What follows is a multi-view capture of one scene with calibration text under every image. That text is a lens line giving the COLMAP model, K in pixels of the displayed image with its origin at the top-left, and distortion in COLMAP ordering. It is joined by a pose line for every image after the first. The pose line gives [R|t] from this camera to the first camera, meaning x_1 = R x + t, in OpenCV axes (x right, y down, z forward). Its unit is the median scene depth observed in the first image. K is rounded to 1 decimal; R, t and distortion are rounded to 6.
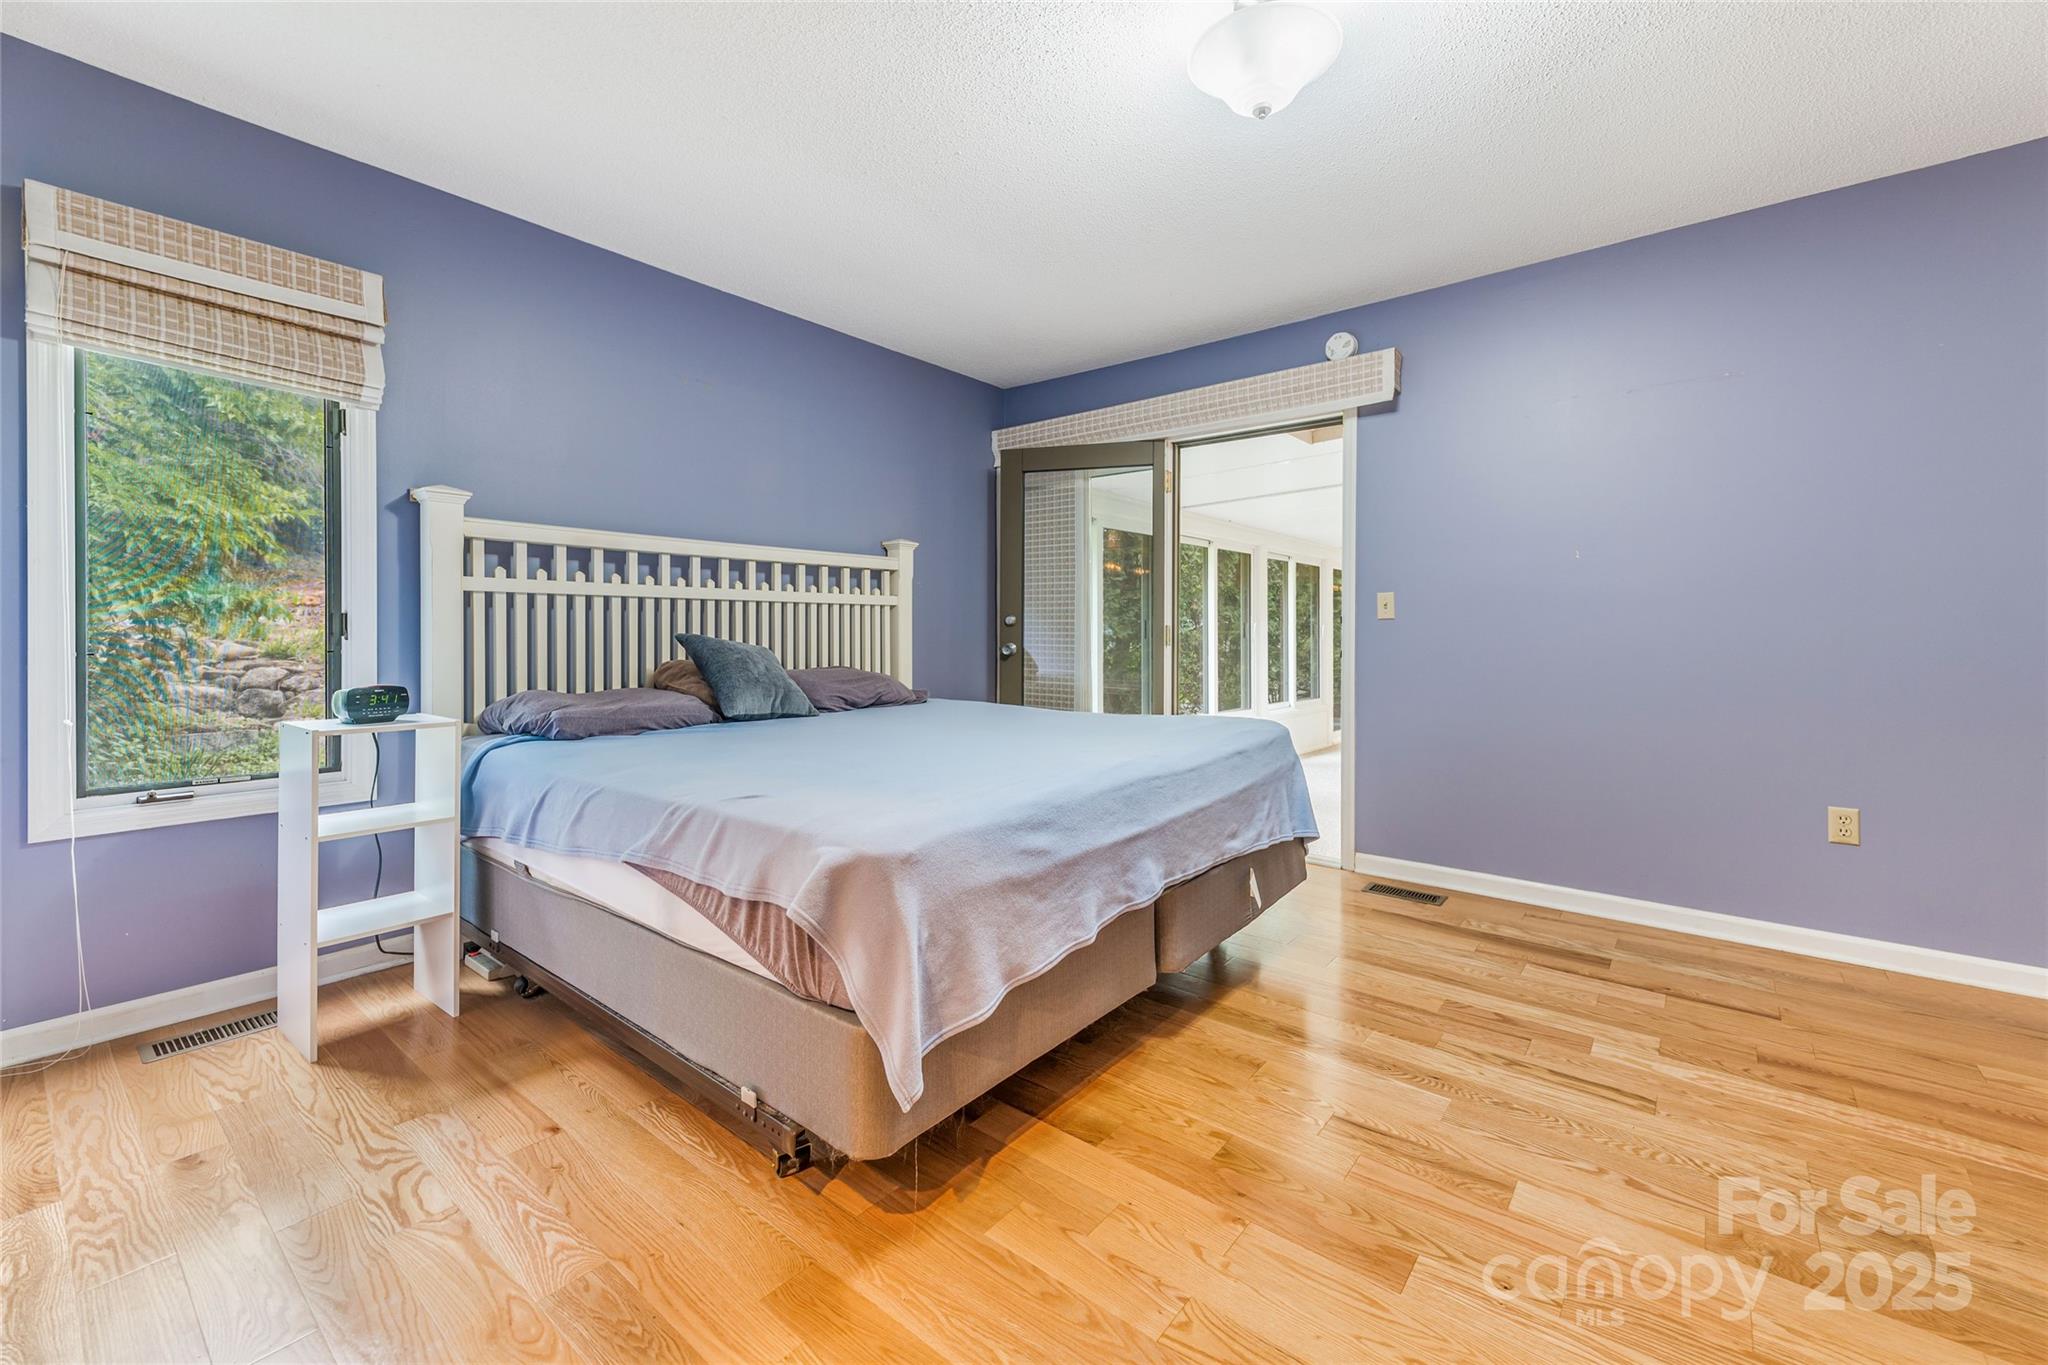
lens RADIAL K [[815.1, 0, 1020.0], [0, 815.1, 639.4], [0, 0, 1]] dist [0.013502, 0.000010]
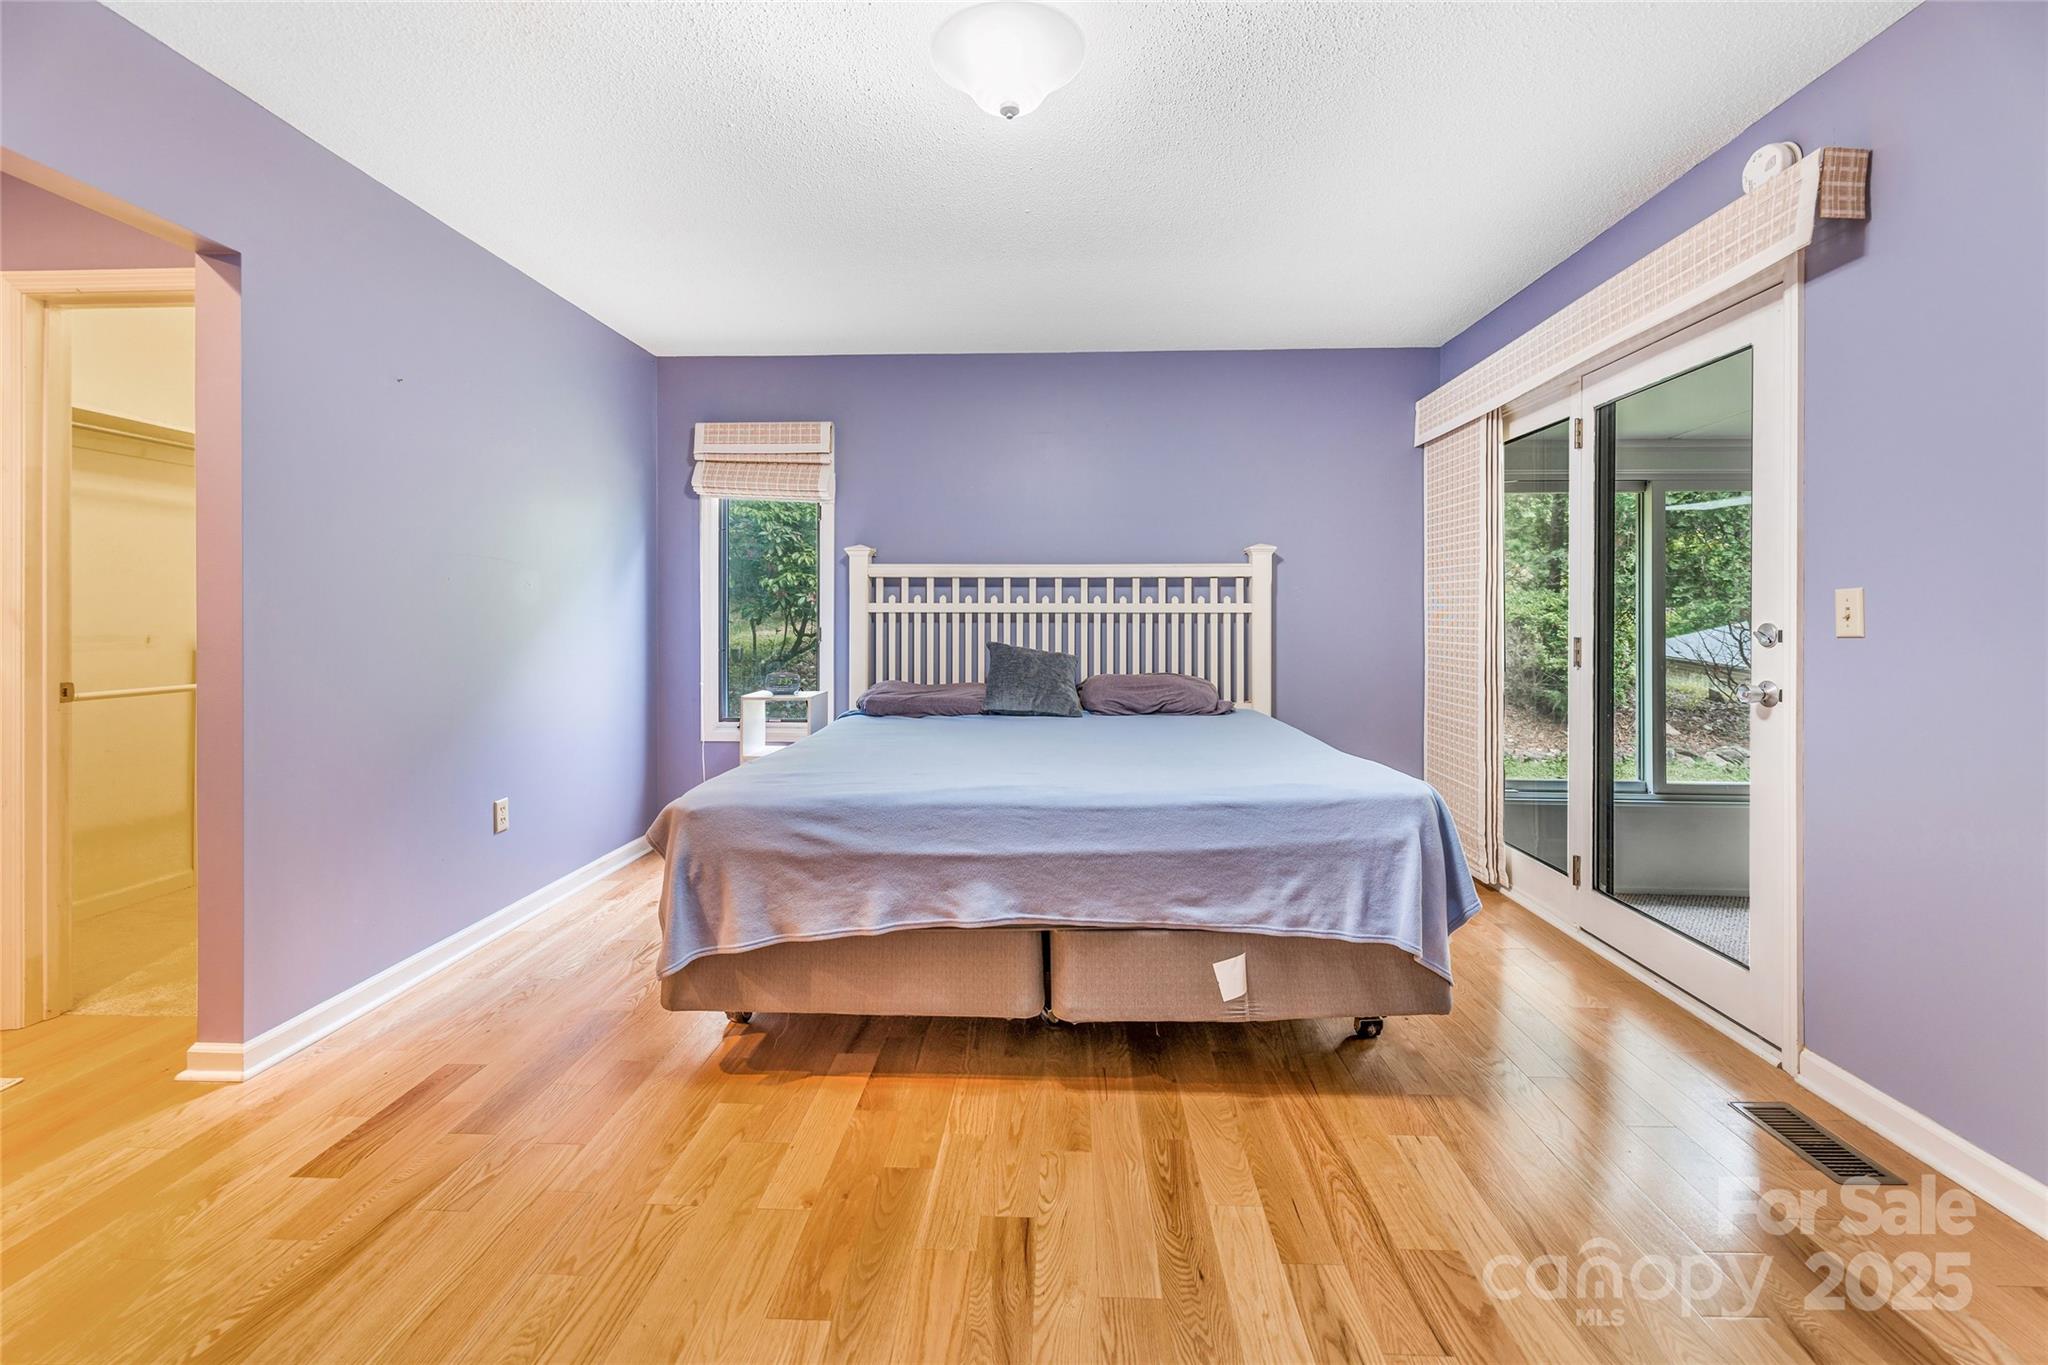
lens RADIAL K [[823.1, 0, 1036.0], [0, 823.1, 617.3], [0, 0, 1]] dist [0.001857, 0.000327]
pose [[0.617963, -0.002292, -0.786204, 0.833725], [-0.009661, 0.999898, -0.010508, -0.042907], [0.786147, 0.014089, 0.617878, 0.345295]]
